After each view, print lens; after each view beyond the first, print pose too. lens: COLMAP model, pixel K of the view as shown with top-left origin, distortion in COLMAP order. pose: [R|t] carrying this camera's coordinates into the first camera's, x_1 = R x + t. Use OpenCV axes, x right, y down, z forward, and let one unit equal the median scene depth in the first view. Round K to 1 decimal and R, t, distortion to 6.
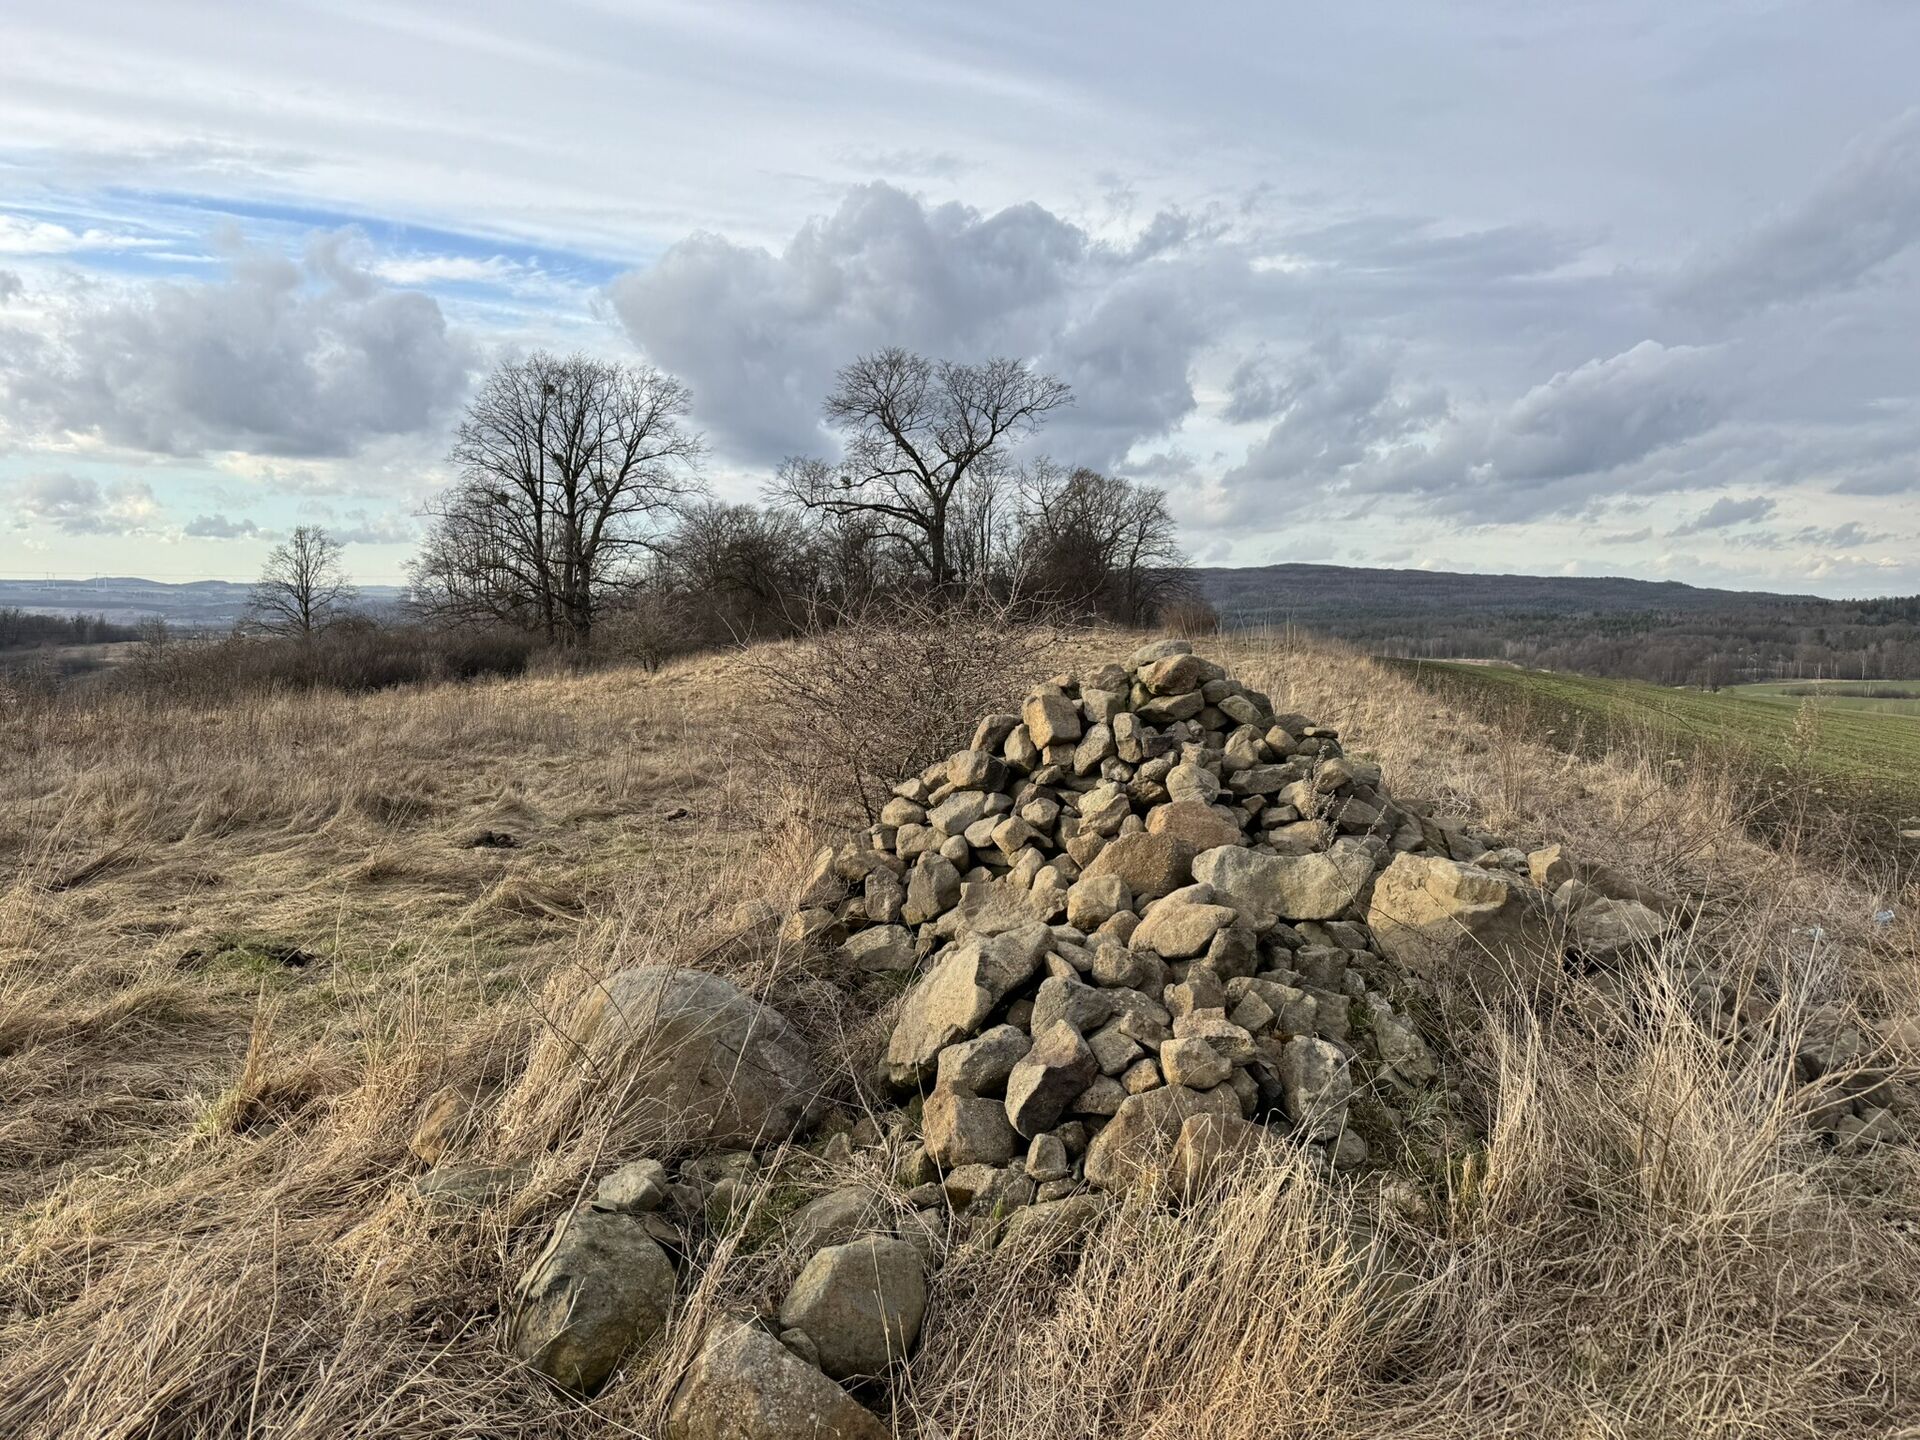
lens RADIAL K [[1376.8, 0, 962.4], [0, 1376.8, 725.6], [0, 0, 1]] dist [0.029068, -0.005842]
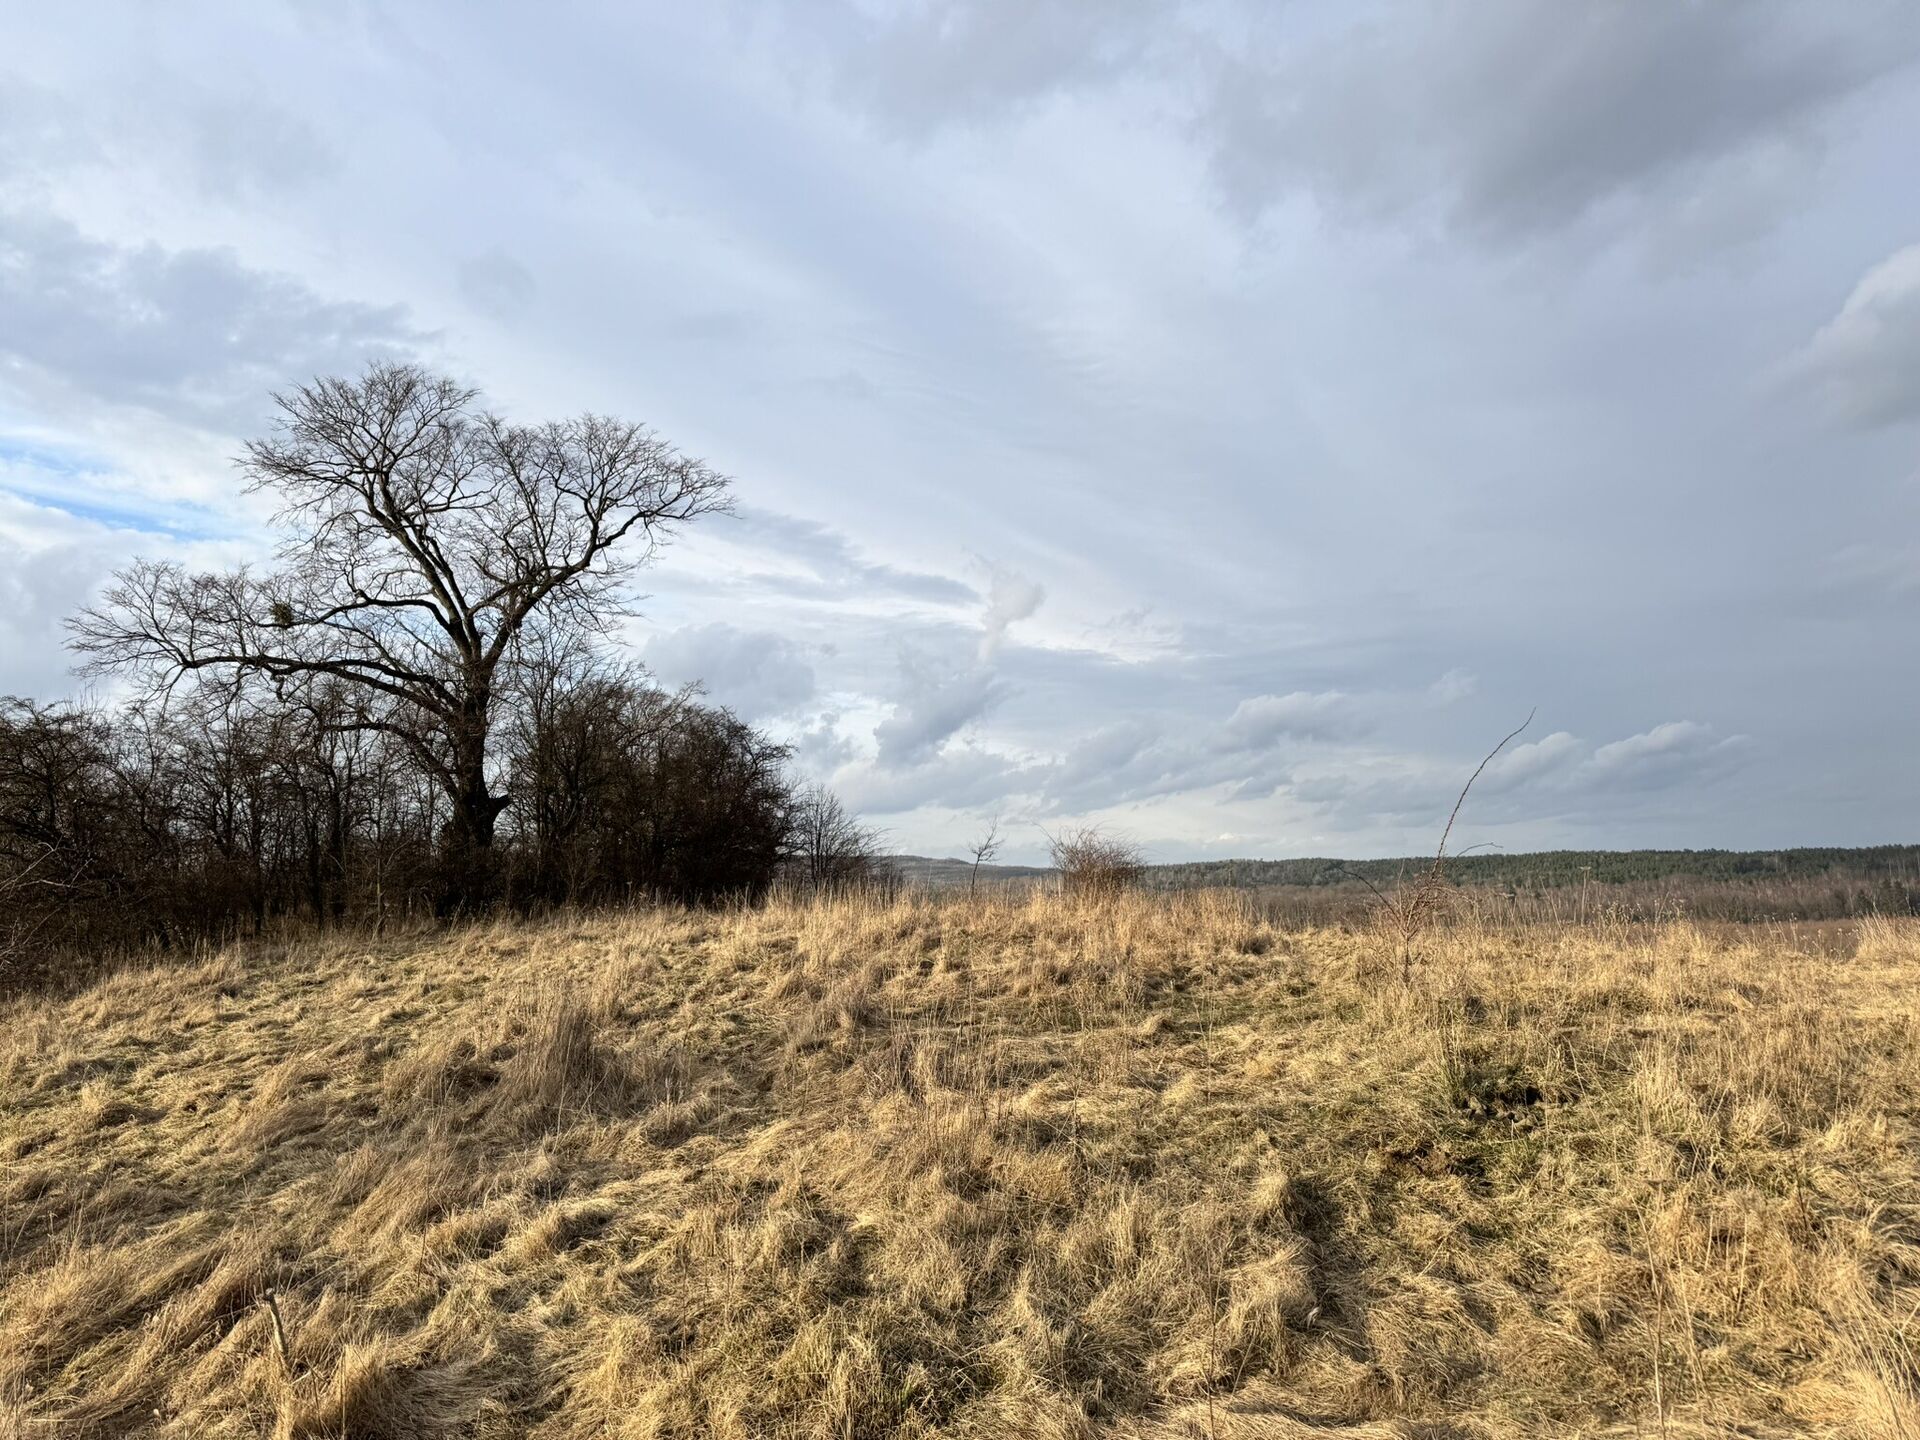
lens RADIAL K [[1376.8, 0, 948.9], [0, 1376.8, 725.6], [0, 0, 1]] dist [0.029068, -0.005842]
pose [[0.891361, 0.025292, 0.452587, -0.093778], [0.067261, 0.980010, -0.187234, -0.030726], [-0.448276, 0.197335, 0.871842, 0.470634]]
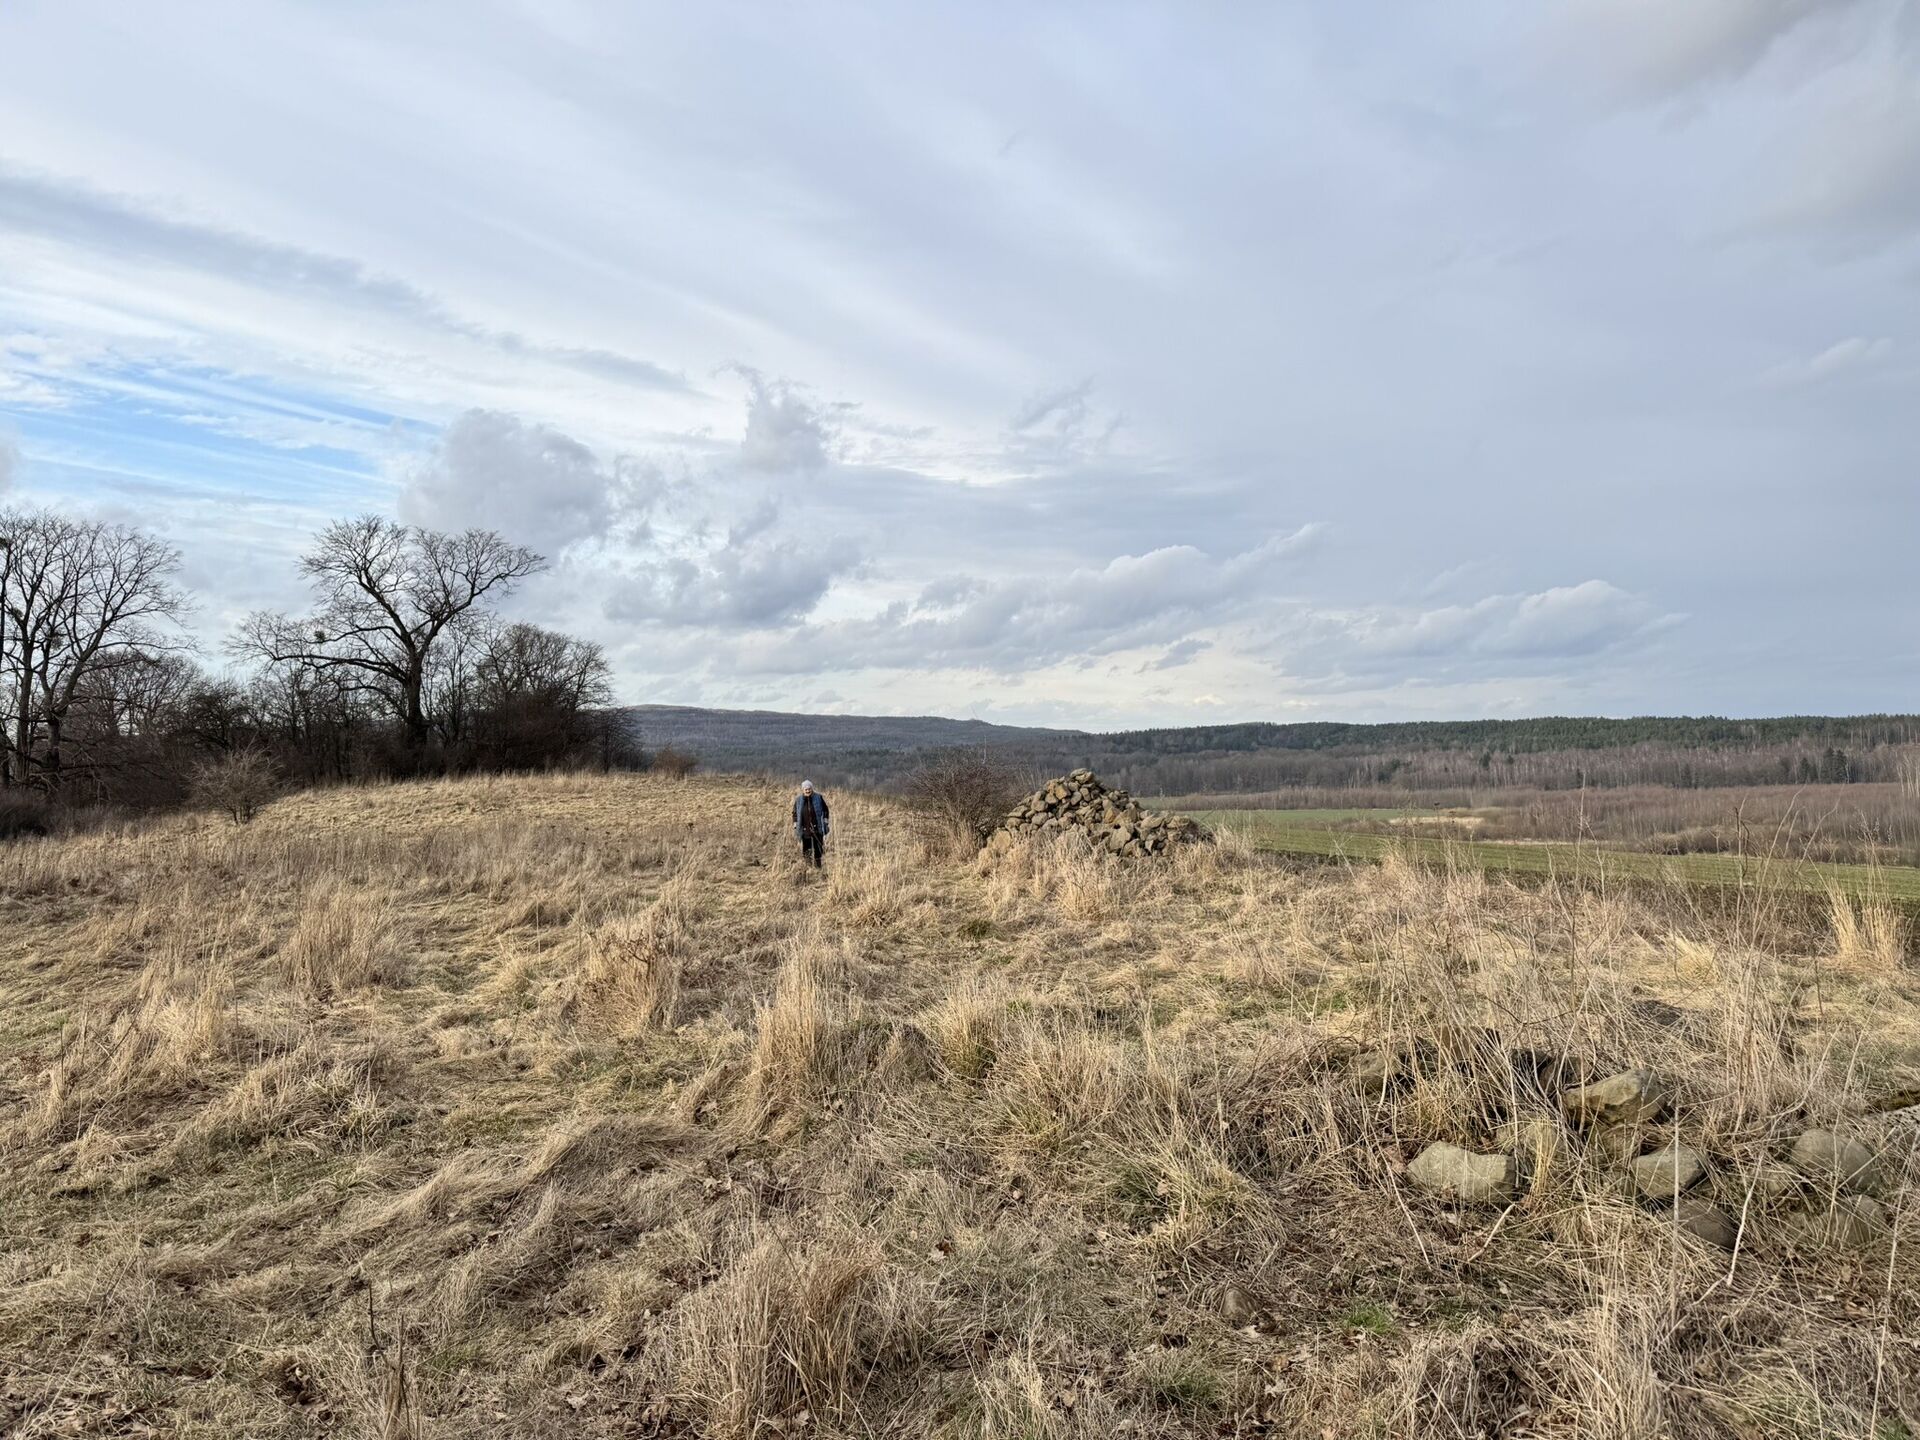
lens RADIAL K [[1376.8, 0, 965.7], [0, 1376.8, 710.9], [0, 0, 1]] dist [0.029068, -0.005842]
pose [[0.892717, -0.008100, 0.450546, -0.118895], [0.058465, 0.993469, -0.097983, 0.008732], [-0.446810, 0.113812, 0.887360, -0.131804]]
